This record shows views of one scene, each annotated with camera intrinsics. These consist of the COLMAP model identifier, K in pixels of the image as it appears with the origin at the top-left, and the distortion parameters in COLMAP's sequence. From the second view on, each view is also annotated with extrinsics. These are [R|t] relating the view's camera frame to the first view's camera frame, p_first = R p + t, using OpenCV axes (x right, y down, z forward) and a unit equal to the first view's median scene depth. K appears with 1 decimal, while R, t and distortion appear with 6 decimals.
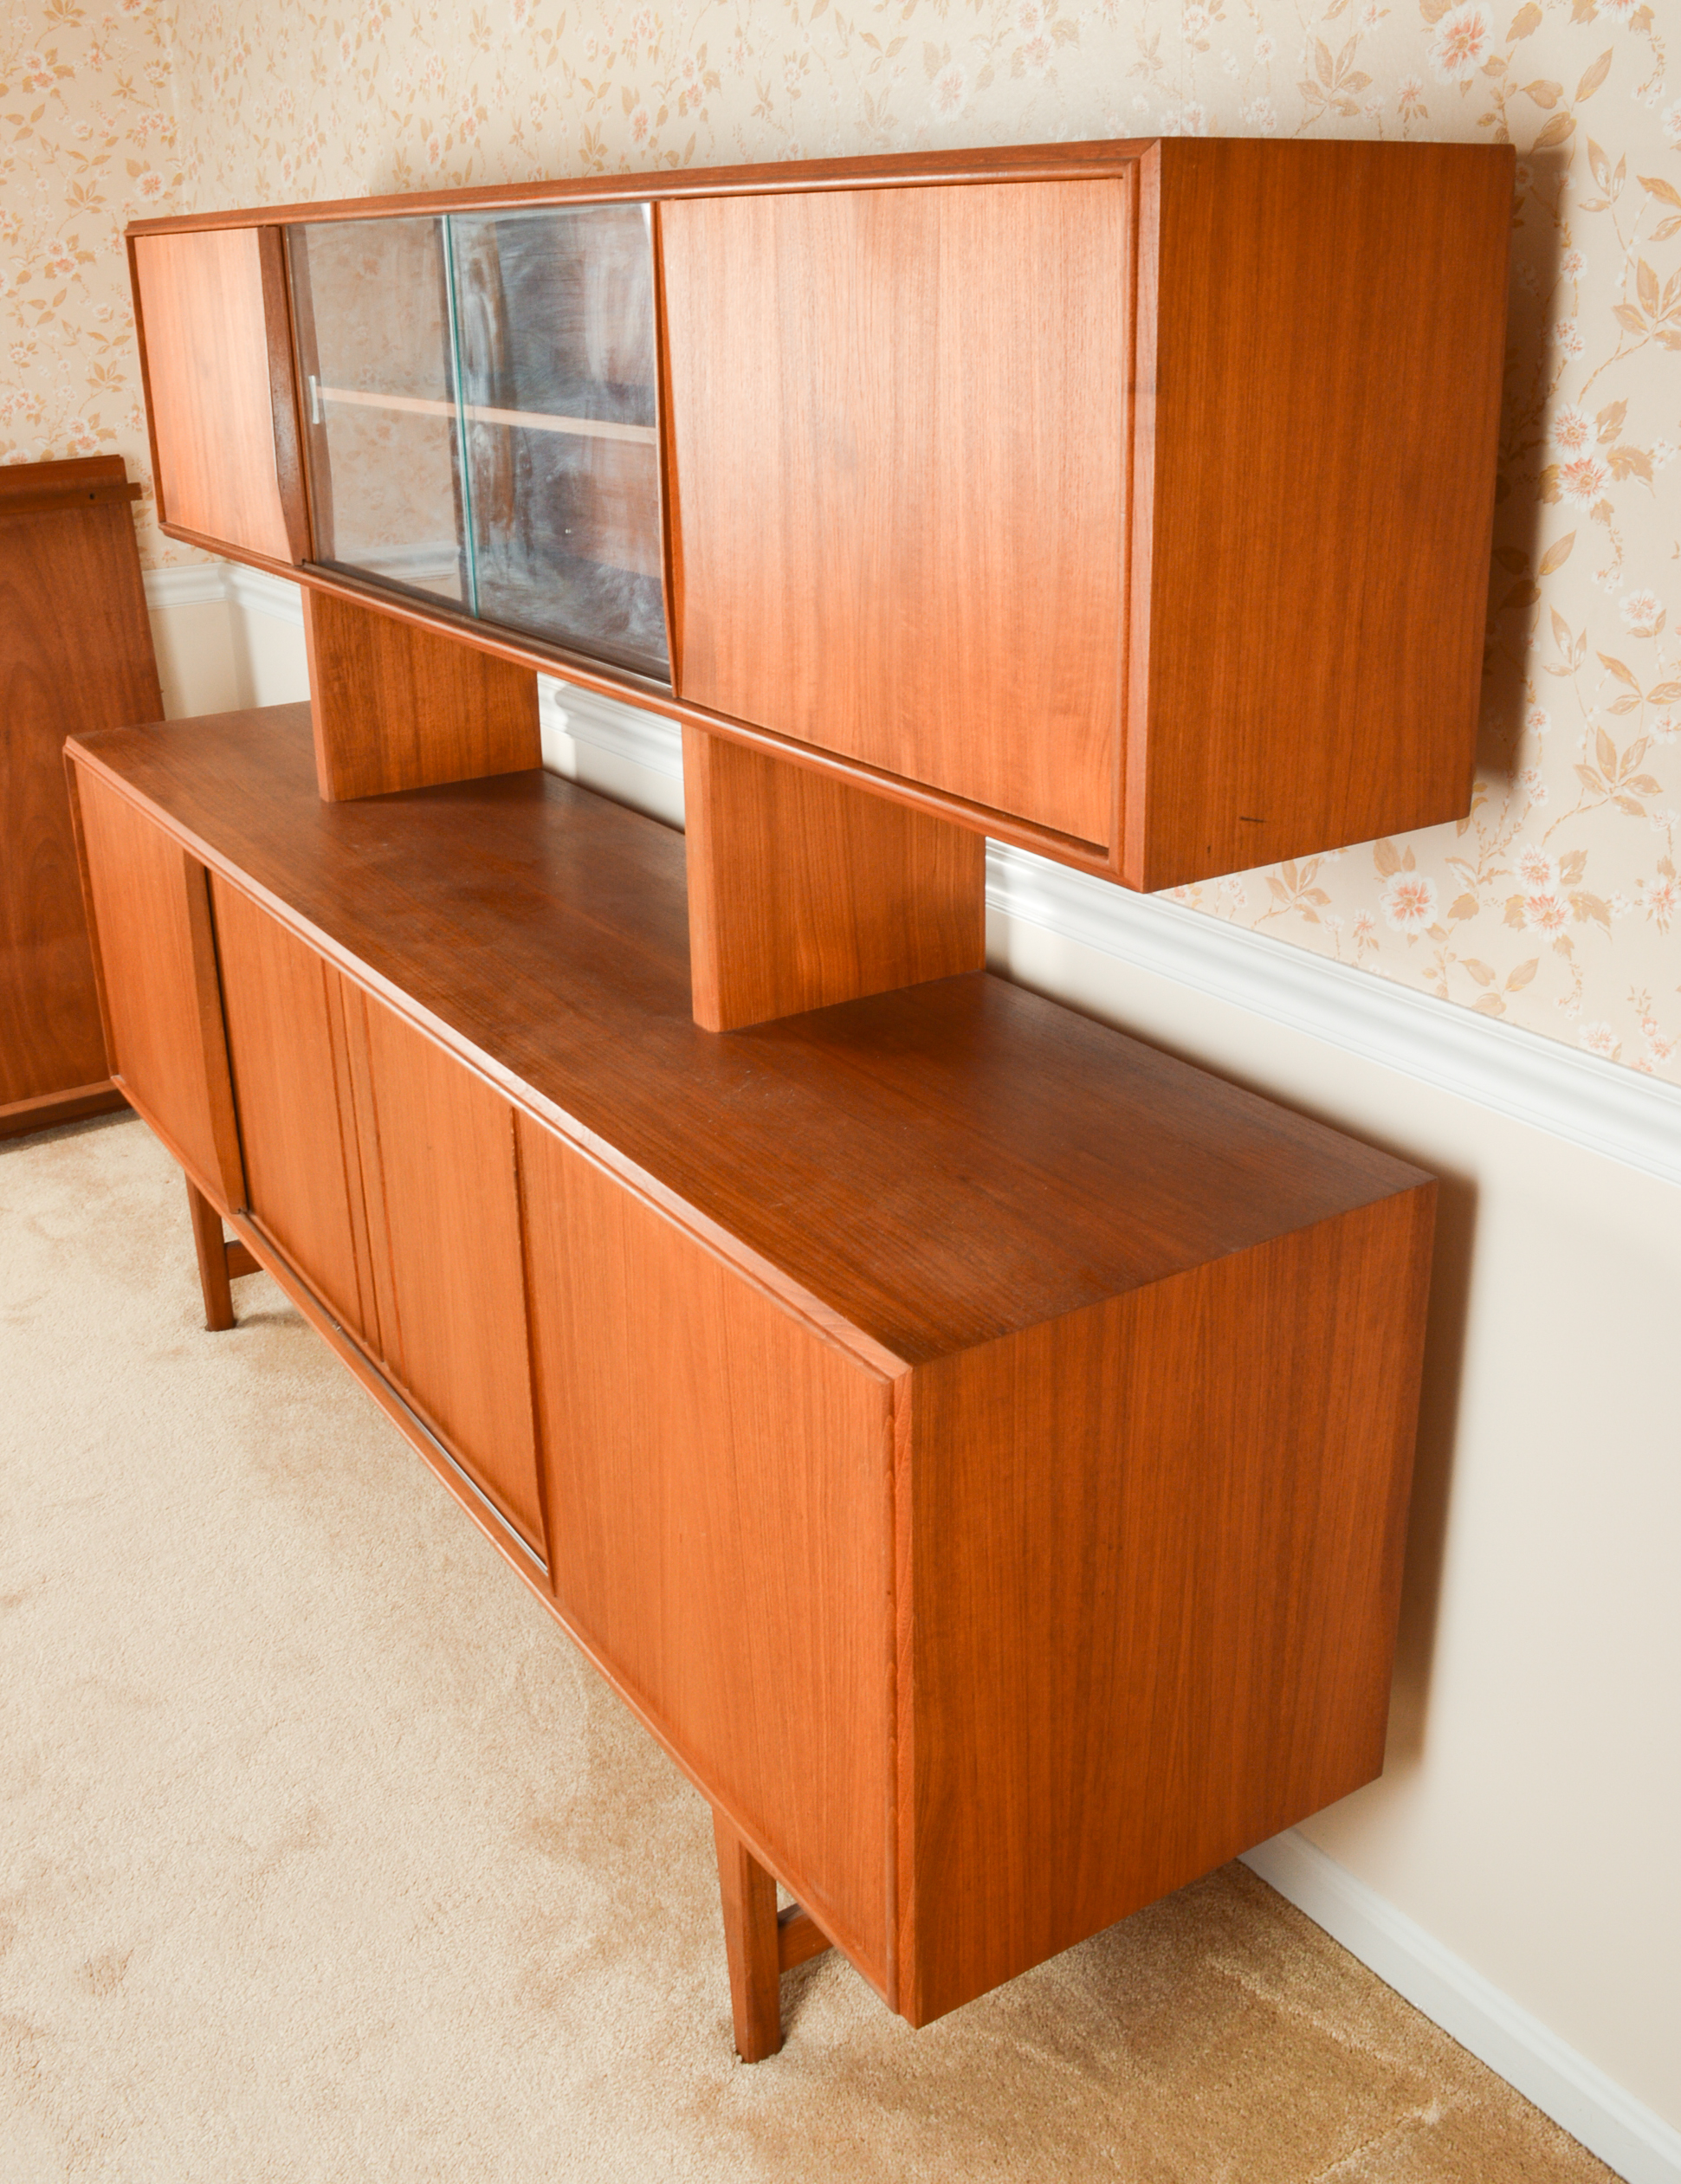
lens RADIAL K [[2087.5, 0, 817.5], [0, 2087.5, 959.9], [0, 0, 1]] dist [-0.087926, 0.000000]
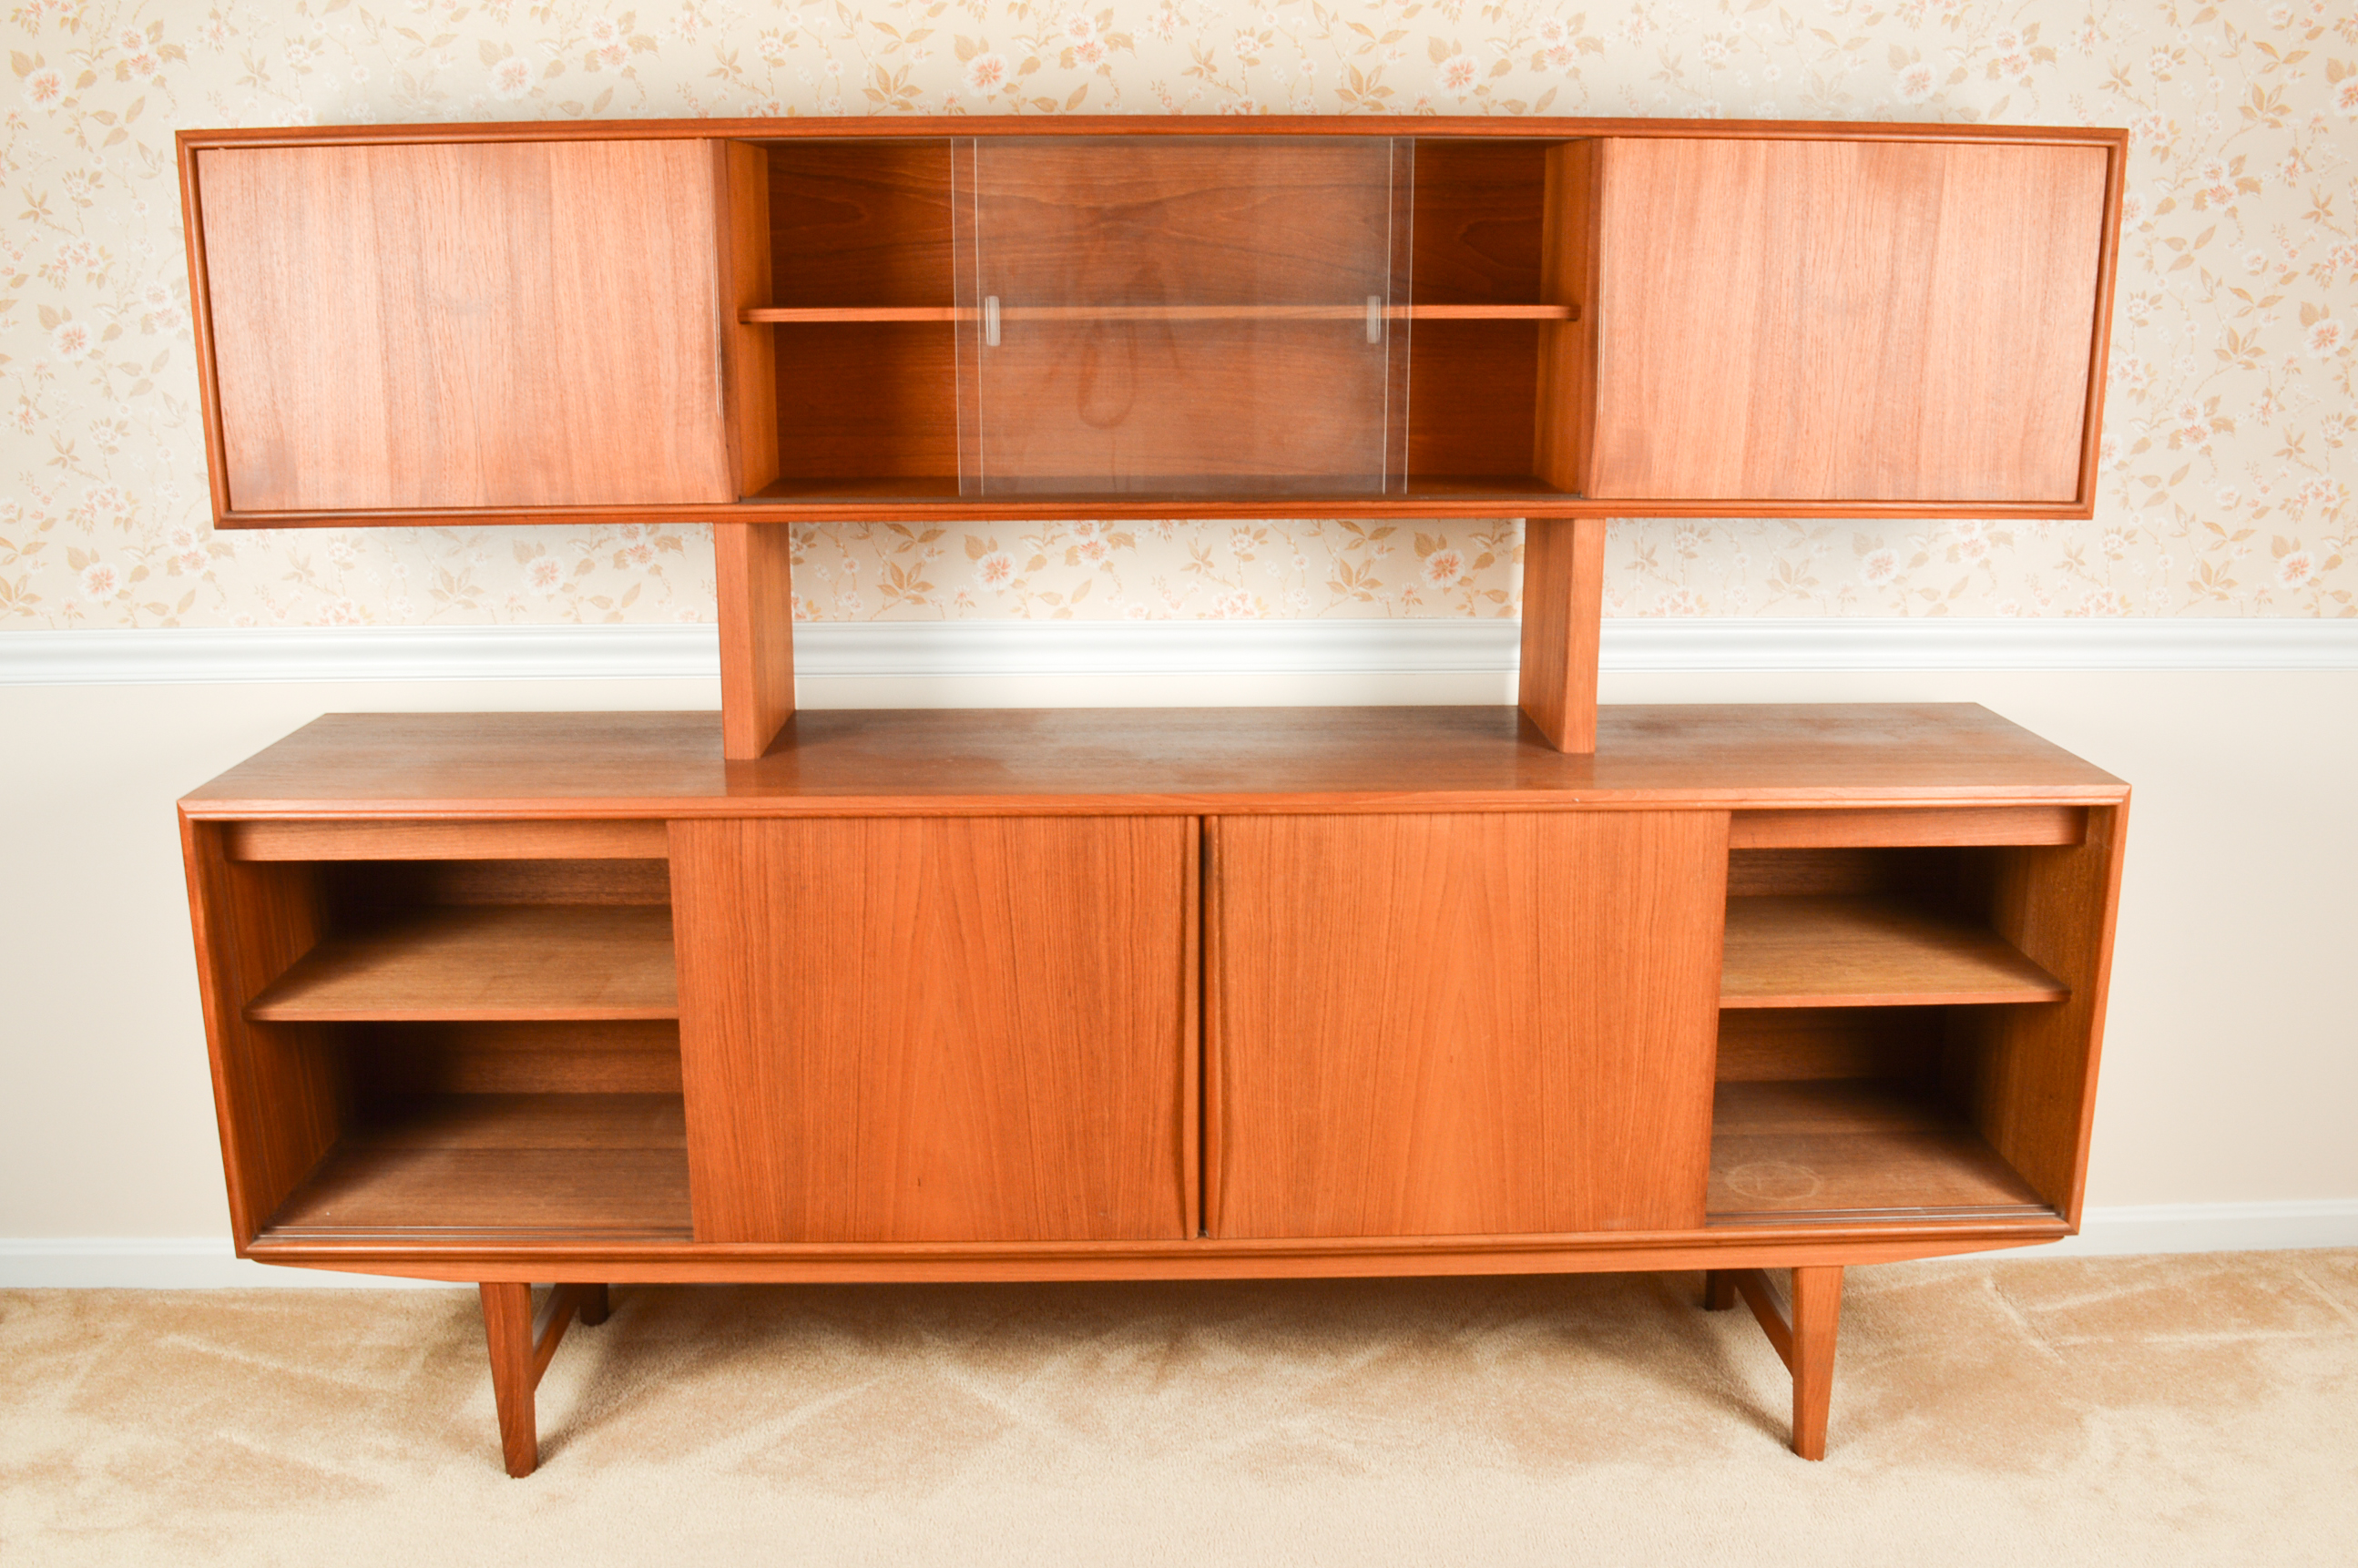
lens RADIAL K [[2198.3, 0, 1185.1], [0, 2198.3, 856.1], [0, 0, 1]] dist [-0.080068, 0.000000]
pose [[0.512529, -0.205542, 0.833706, -1.585386], [0.274782, 0.959132, 0.067539, -0.078840], [-0.813516, 0.194472, 0.548062, 0.525669]]
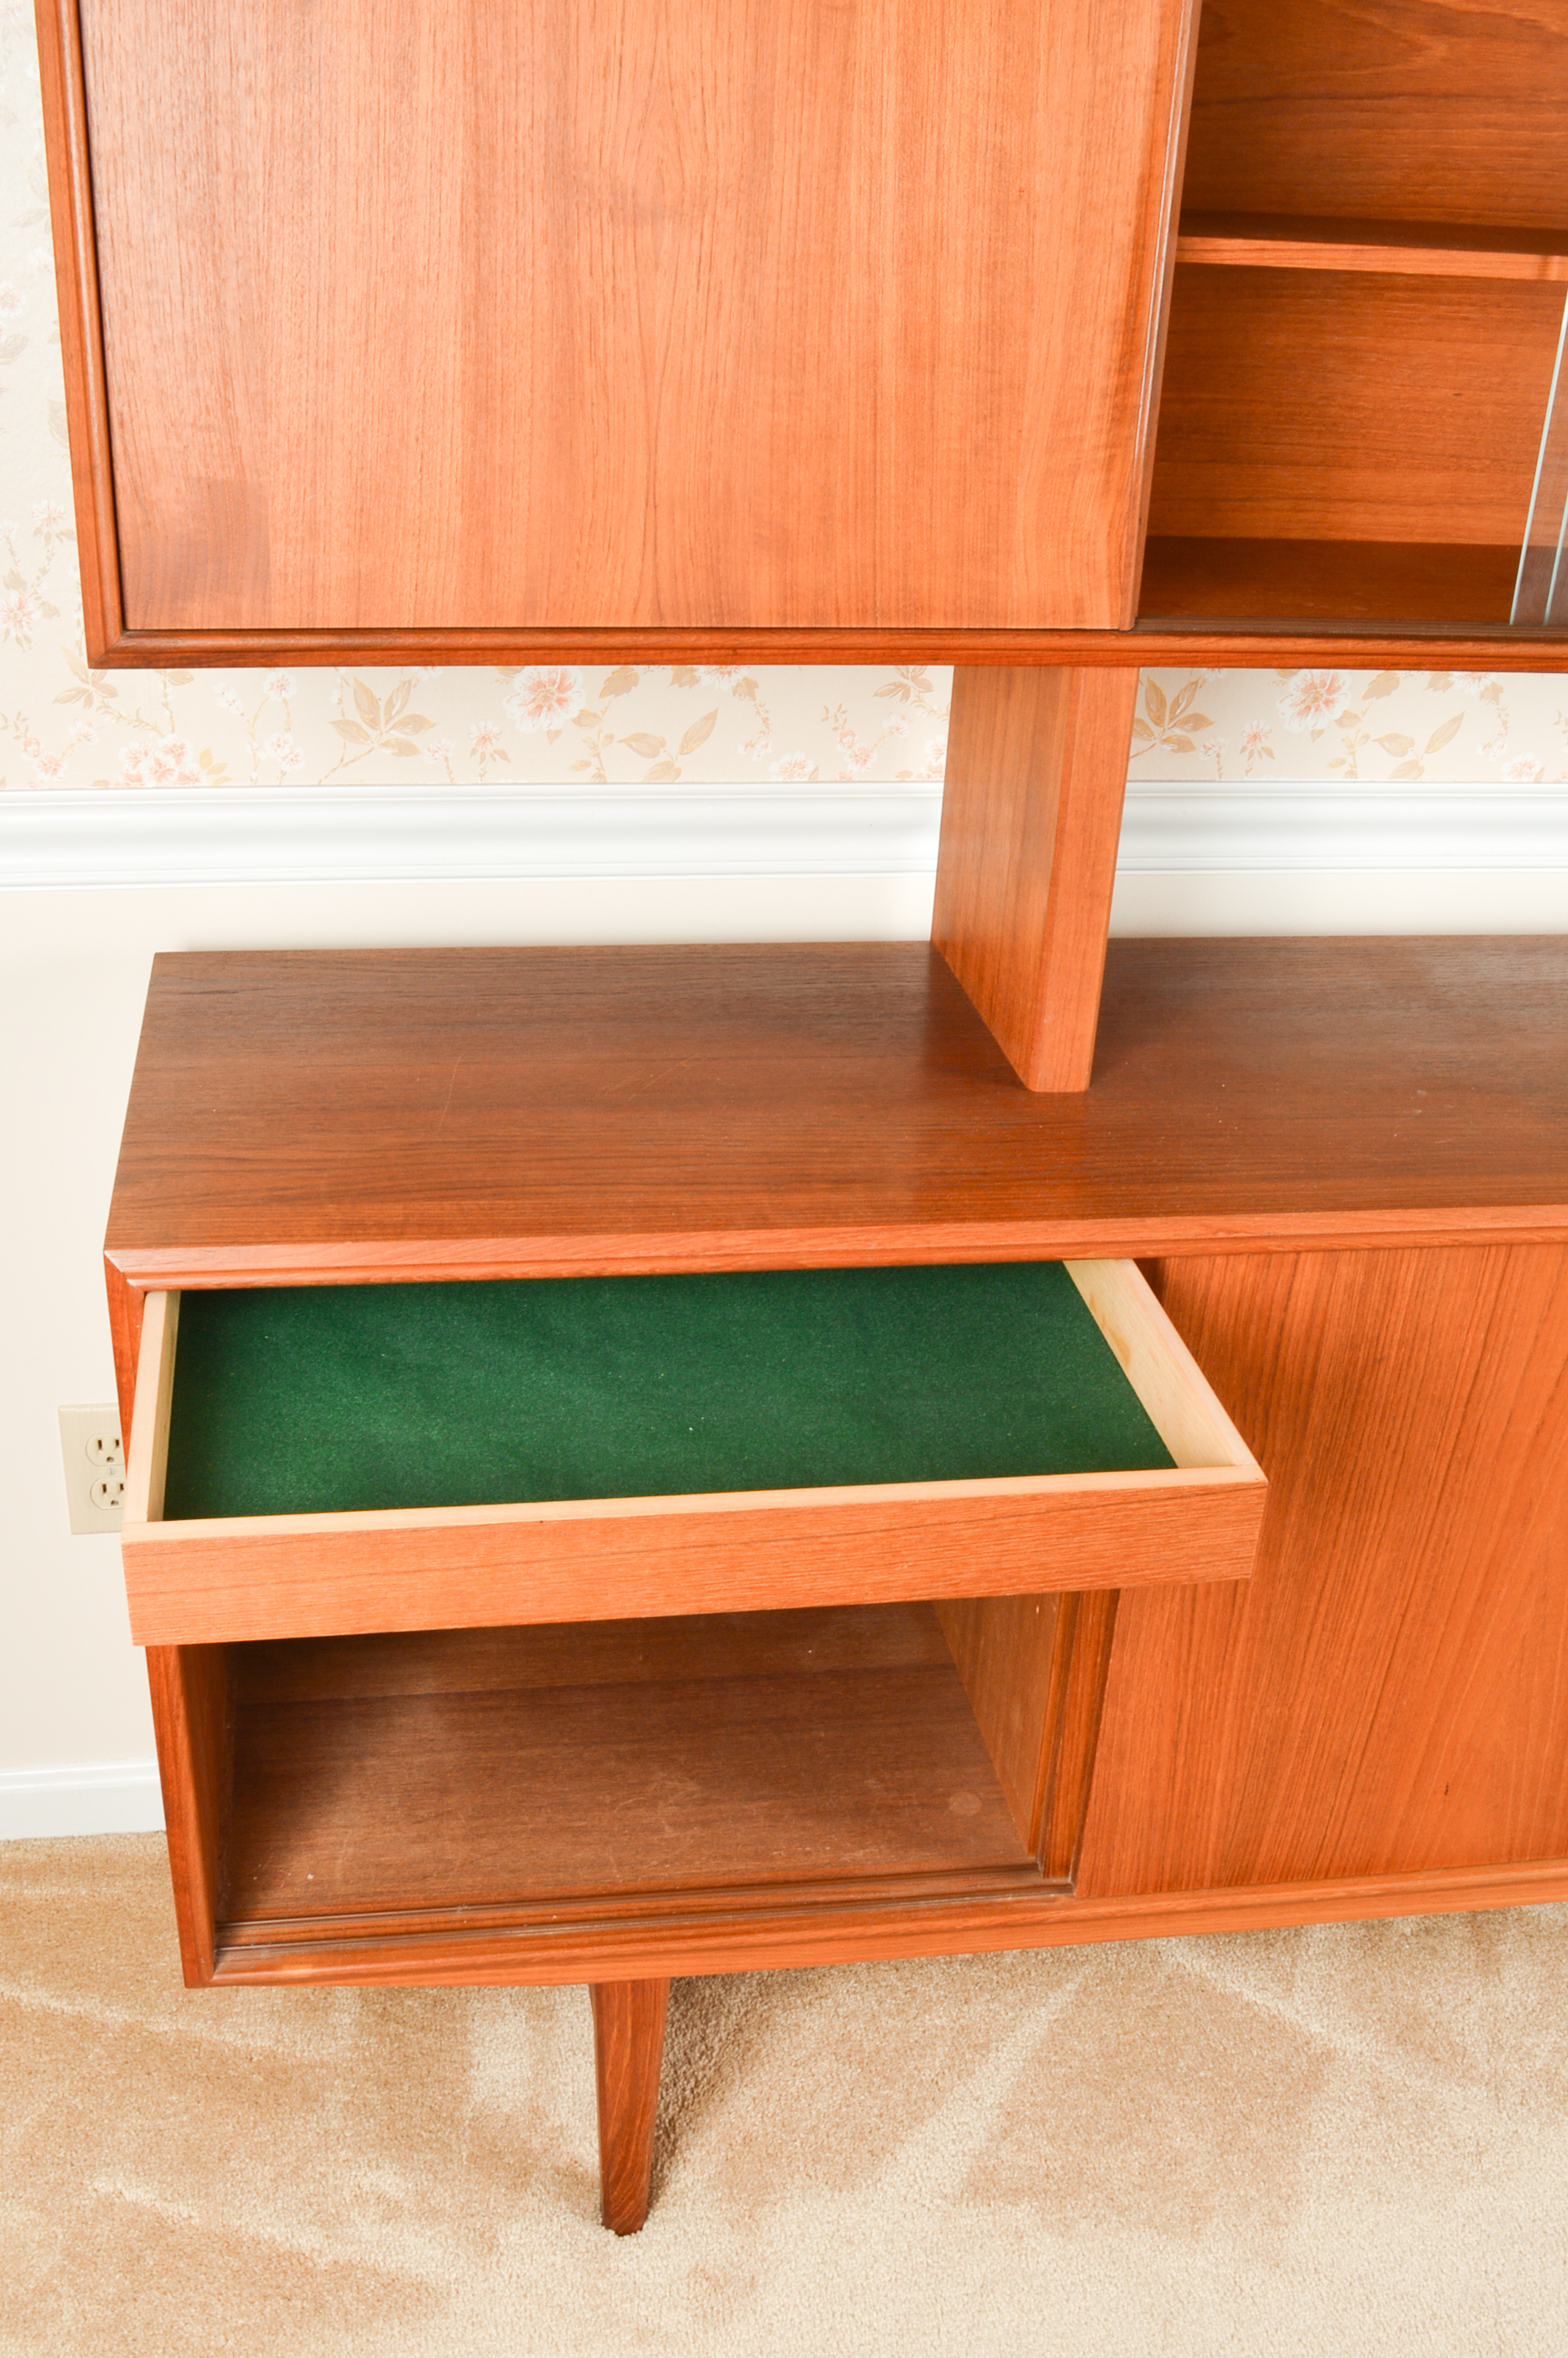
lens RADIAL K [[2405.6, 0, 753.6], [0, 2405.6, 1384.8], [0, 0, 1]] dist [-0.072400, 0.000000]
pose [[0.395474, -0.426222, 0.813594, -1.294261], [0.258262, 0.901672, 0.346827, -0.393018], [-0.881420, 0.072959, 0.466665, 1.321638]]
